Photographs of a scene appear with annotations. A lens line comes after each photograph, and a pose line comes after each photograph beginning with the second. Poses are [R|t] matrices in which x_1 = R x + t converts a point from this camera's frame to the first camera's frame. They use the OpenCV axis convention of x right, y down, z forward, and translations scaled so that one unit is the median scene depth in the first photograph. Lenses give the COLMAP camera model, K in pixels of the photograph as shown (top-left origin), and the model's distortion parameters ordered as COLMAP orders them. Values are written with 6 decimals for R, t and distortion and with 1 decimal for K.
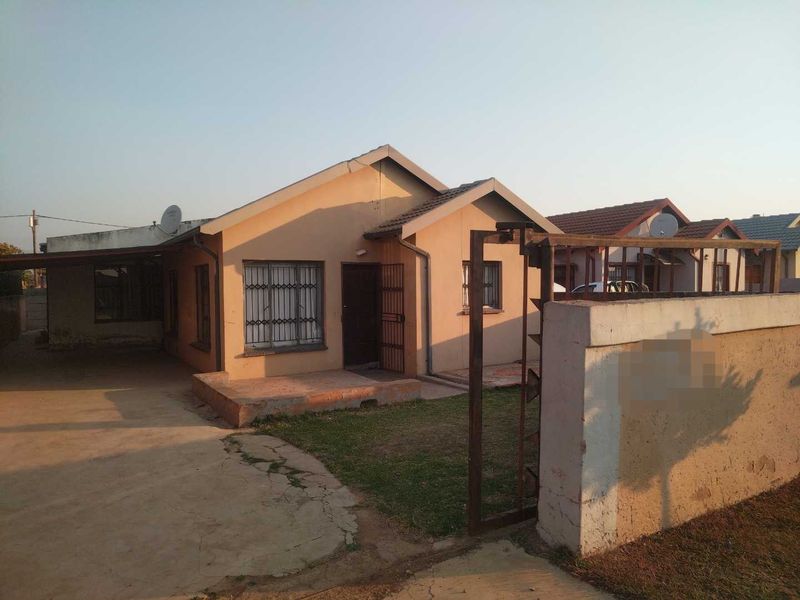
lens RADIAL K [[546.3, 0, 399.8], [0, 546.3, 300.1], [0, 0, 1]] dist [0.029161, -0.017451]
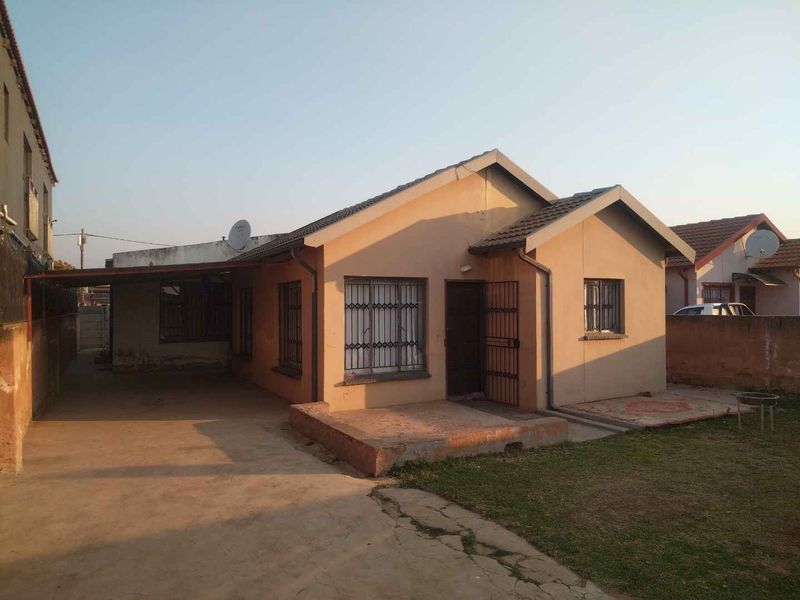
lens RADIAL K [[546.3, 0, 399.7], [0, 546.3, 299.0], [0, 0, 1]] dist [0.029161, -0.017451]
pose [[0.998814, 0.007665, -0.048072, -0.141158], [-0.009565, 0.999177, -0.039418, -0.001529], [0.047730, 0.039831, 0.998066, 0.108909]]
